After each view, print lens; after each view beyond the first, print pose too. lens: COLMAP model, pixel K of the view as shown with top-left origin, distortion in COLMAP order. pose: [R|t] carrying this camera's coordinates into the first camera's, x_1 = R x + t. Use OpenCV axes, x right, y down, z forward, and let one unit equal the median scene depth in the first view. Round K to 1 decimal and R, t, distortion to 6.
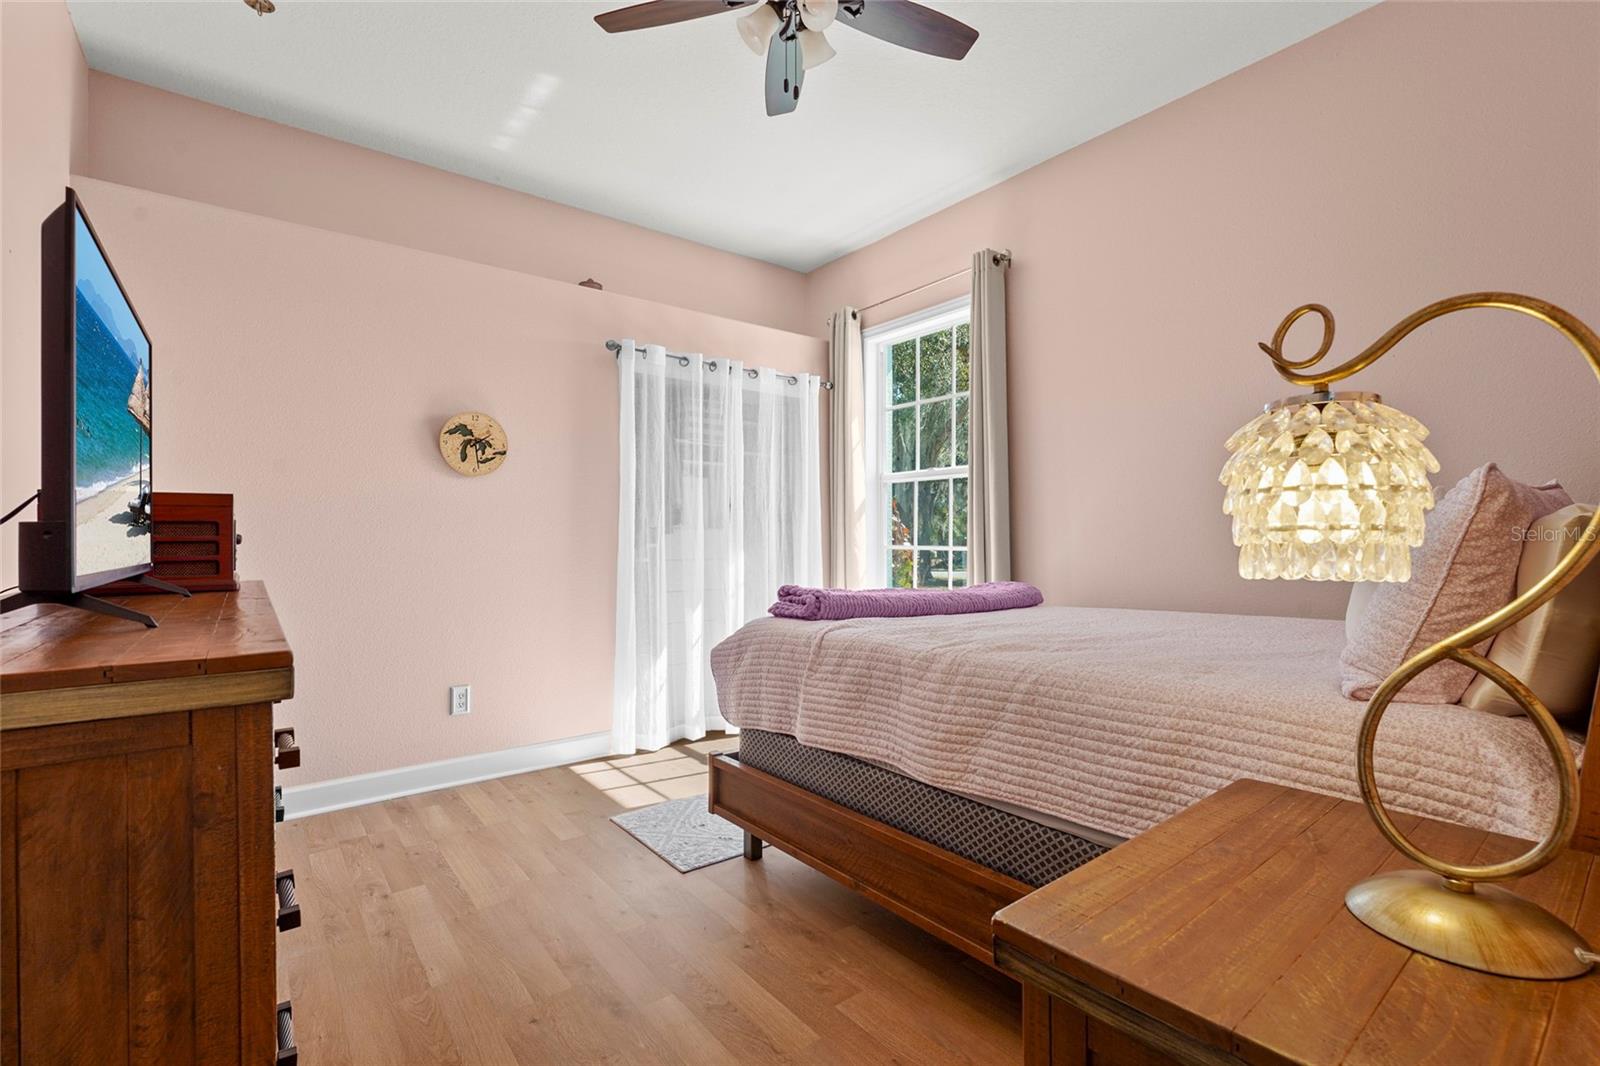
lens RADIAL K [[727.5, 0, 802.5], [0, 727.5, 539.5], [0, 0, 1]] dist [-0.016183, -0.000287]
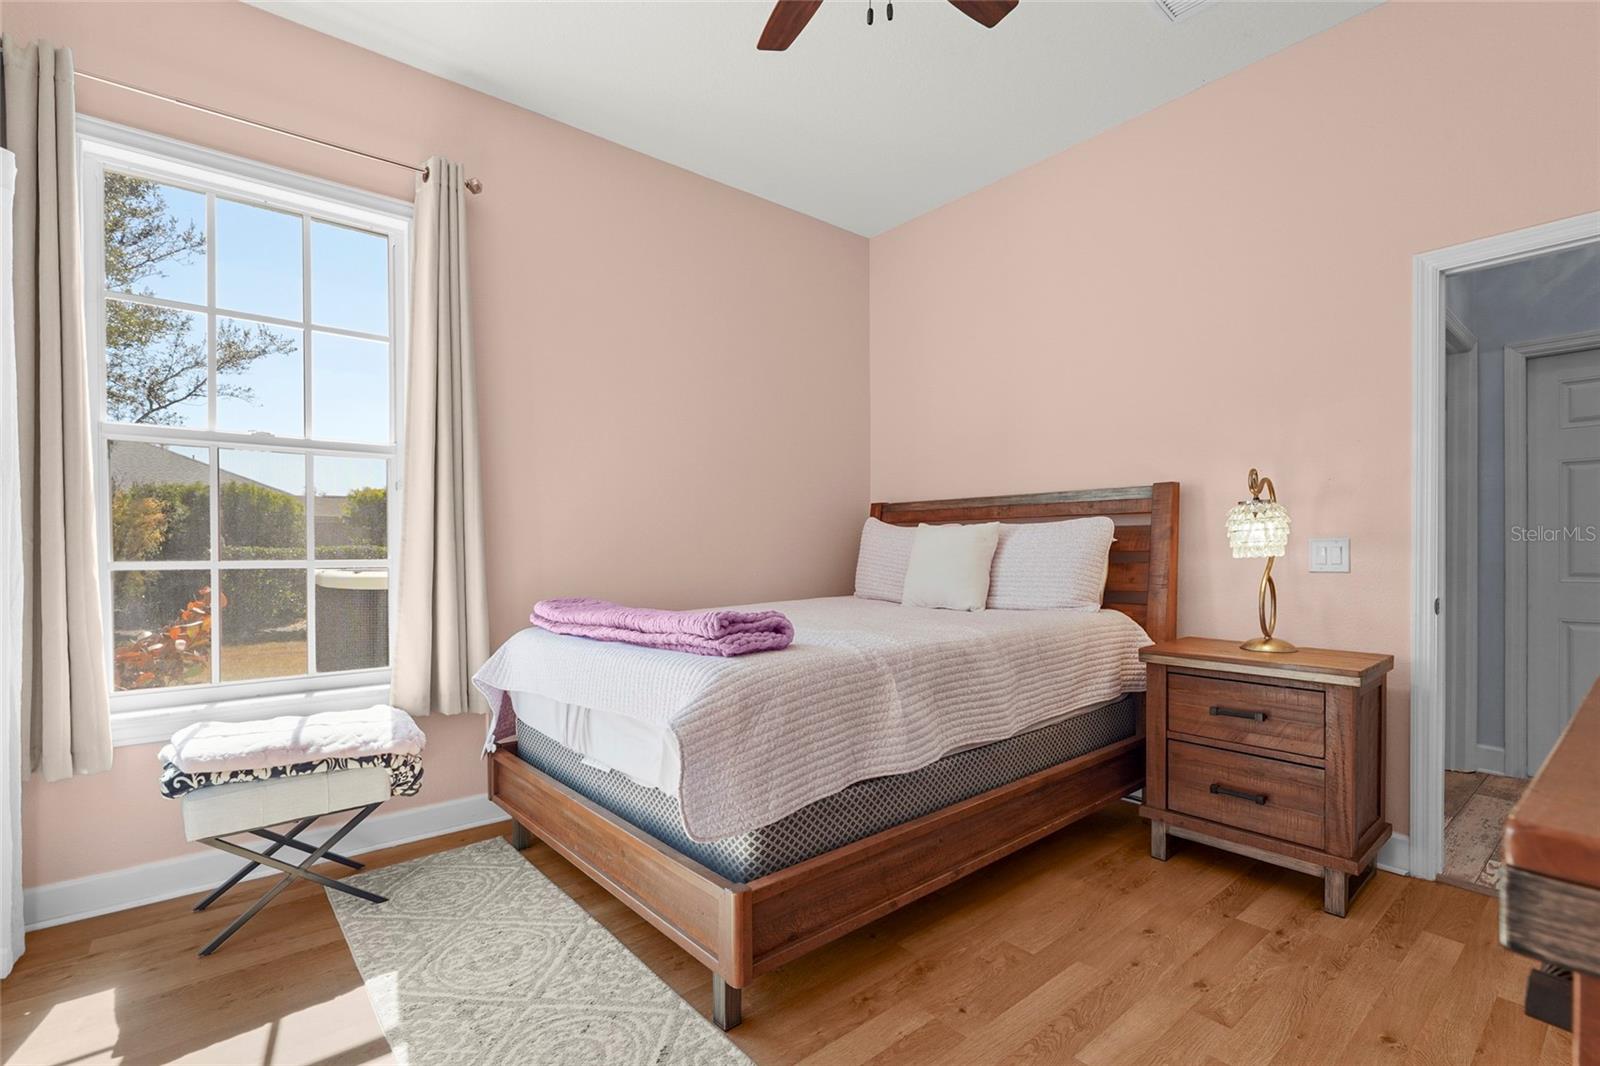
lens RADIAL K [[727.5, 0, 800.5], [0, 727.5, 539.1], [0, 0, 1]] dist [-0.016183, -0.000287]
pose [[-0.028798, 0.005575, 0.999570, -1.042546], [0.002774, 0.999981, -0.005497, -0.005726], [-0.999581, 0.002614, -0.028813, 1.339381]]
